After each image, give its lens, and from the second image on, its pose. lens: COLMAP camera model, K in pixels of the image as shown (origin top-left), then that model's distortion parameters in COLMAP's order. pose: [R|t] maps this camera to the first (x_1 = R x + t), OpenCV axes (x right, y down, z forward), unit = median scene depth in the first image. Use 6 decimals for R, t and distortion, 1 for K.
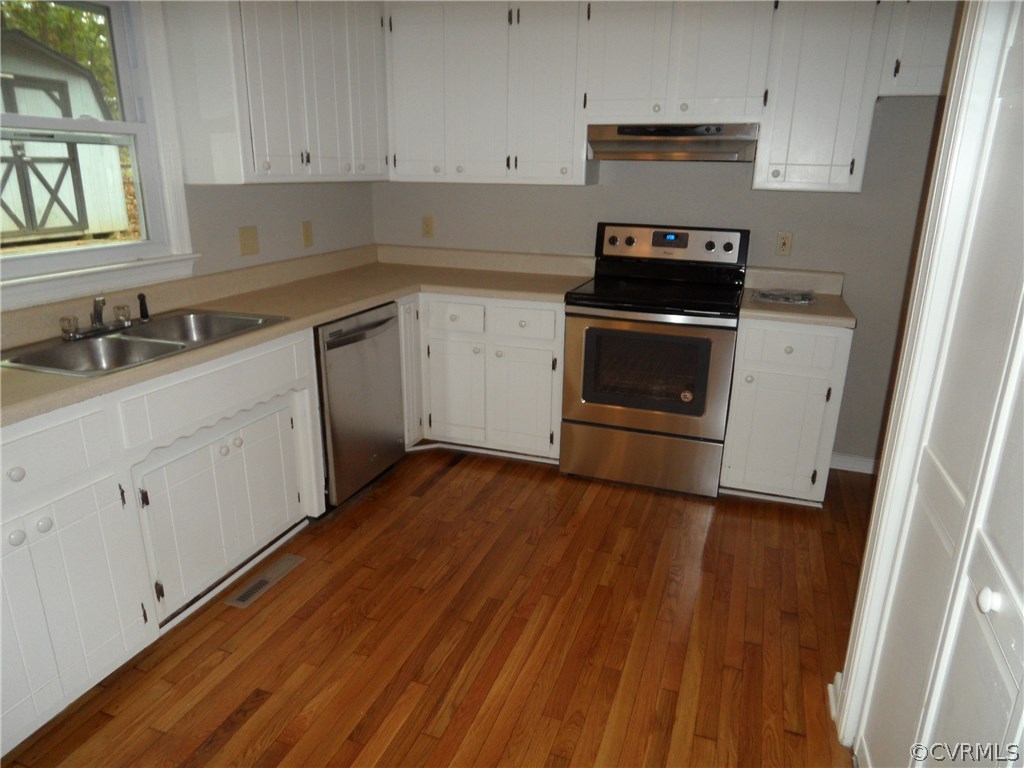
lens RADIAL K [[682.9, 0, 513.8], [0, 682.9, 381.7], [0, 0, 1]] dist [-0.015598, 0.004406]
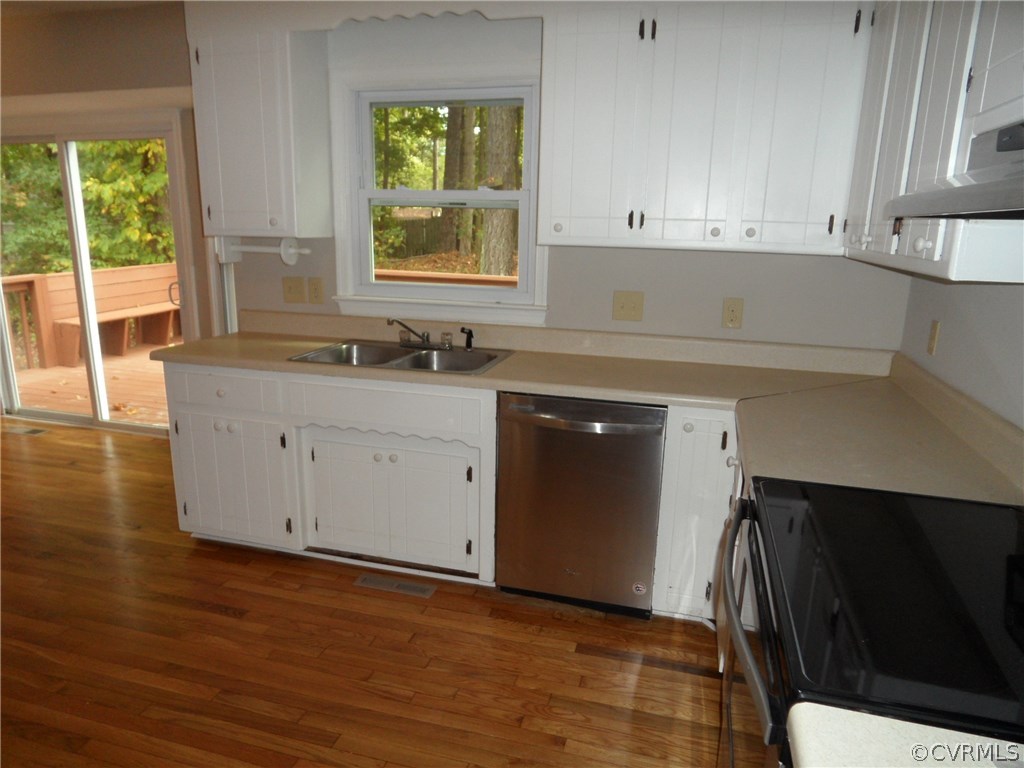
lens RADIAL K [[666.7, 0, 510.7], [0, 666.7, 382.9], [0, 0, 1]] dist [-0.023980, -0.003317]
pose [[0.079364, 0.229313, -0.970112, 0.536155], [-0.312314, 0.929905, 0.194259, -0.245240], [0.946658, 0.287562, 0.145419, 0.769959]]
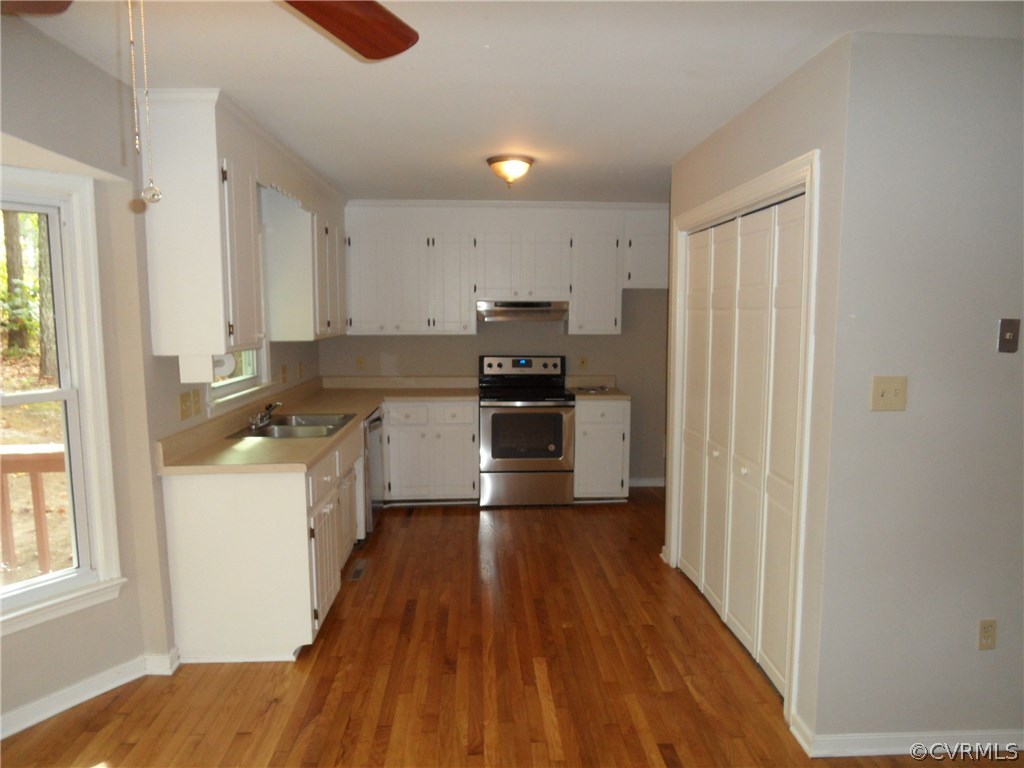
lens RADIAL K [[676.5, 0, 510.6], [0, 676.5, 383.6], [0, 0, 1]] dist [-0.012431, 0.006391]
pose [[0.920739, -0.055530, 0.386209, -0.531145], [0.129608, 0.977144, -0.168495, 0.144975], [-0.368025, 0.205195, 0.906892, -0.611501]]
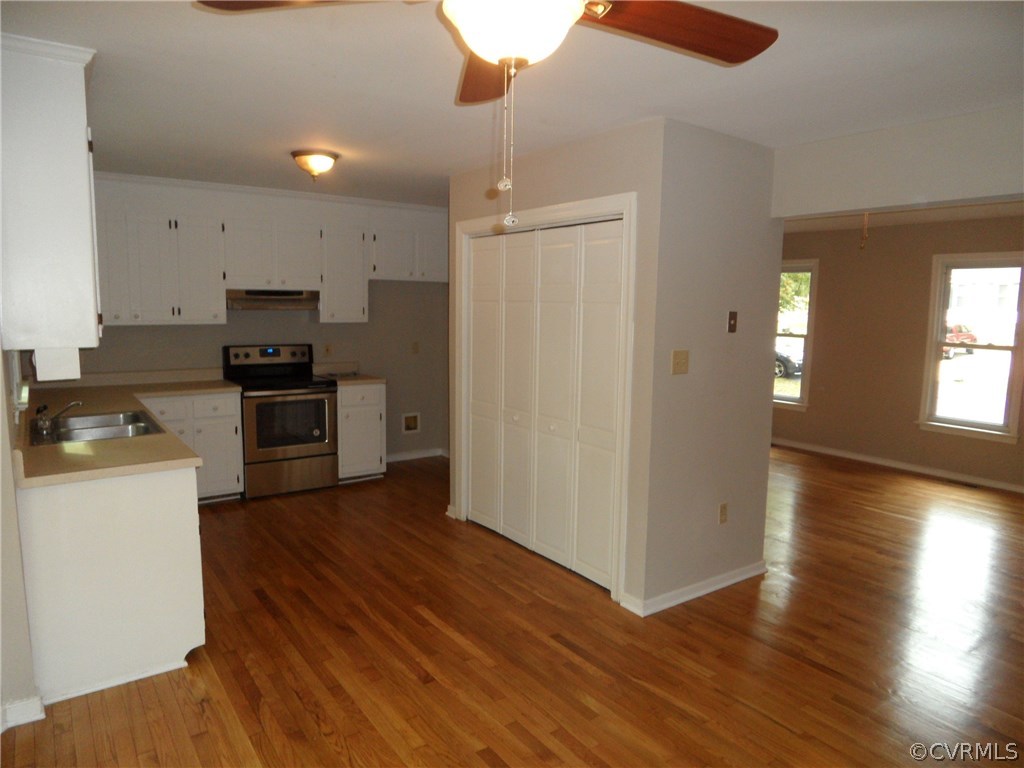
lens RADIAL K [[676.5, 0, 510.6], [0, 676.5, 383.6], [0, 0, 1]] dist [-0.012431, 0.006391]
pose [[0.567577, -0.105687, 0.816509, -0.942343], [0.244268, 0.968690, -0.044413, 0.103454], [-0.786250, 0.224655, 0.575622, -0.498991]]
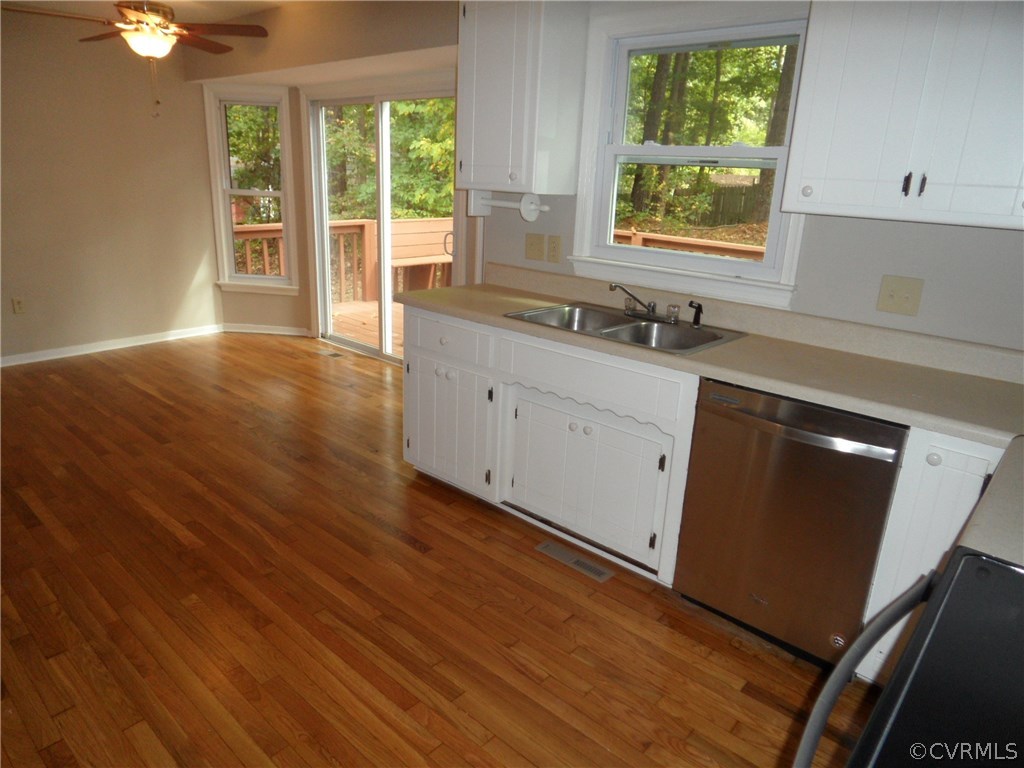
lens RADIAL K [[666.7, 0, 510.7], [0, 666.7, 382.9], [0, 0, 1]] dist [-0.023980, -0.003317]
pose [[-0.370318, 0.253211, -0.893727, 0.460316], [-0.319347, 0.868782, 0.378465, -0.271085], [0.872285, 0.425562, -0.240864, 0.872572]]
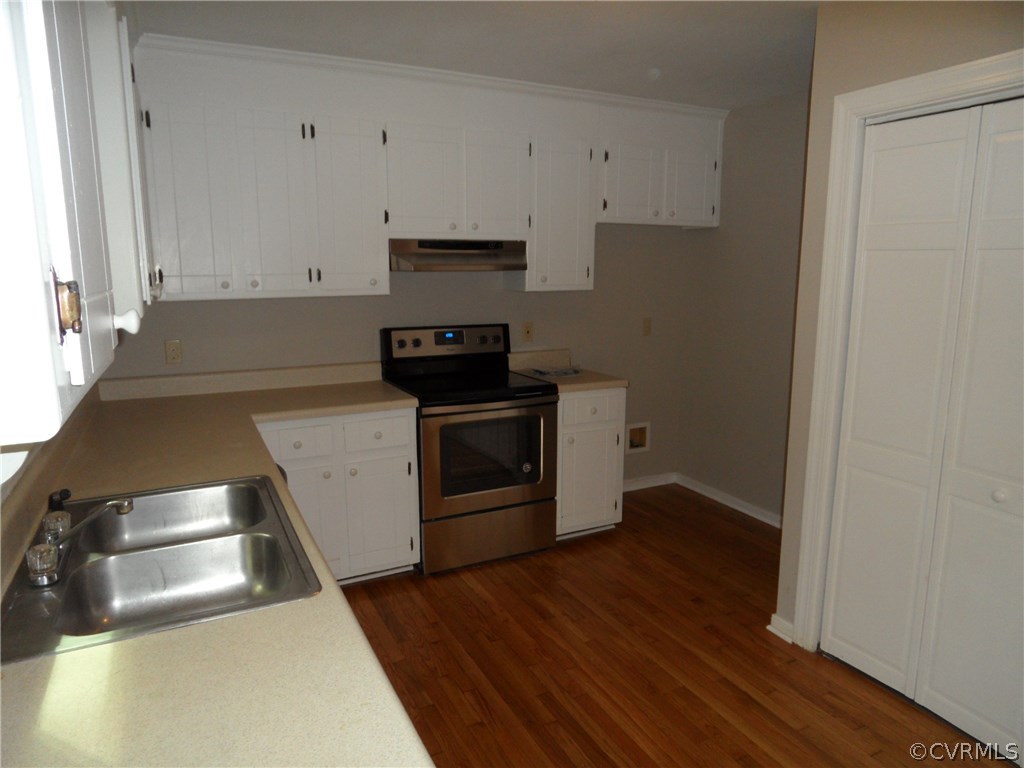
lens RADIAL K [[679.1, 0, 519.9], [0, 679.1, 381.8], [0, 0, 1]] dist [-0.000893, 0.004704]
pose [[0.677645, -0.141538, 0.721640, -0.579443], [0.229149, 0.973087, -0.024323, -0.096975], [-0.698776, 0.181845, 0.691841, 0.185921]]
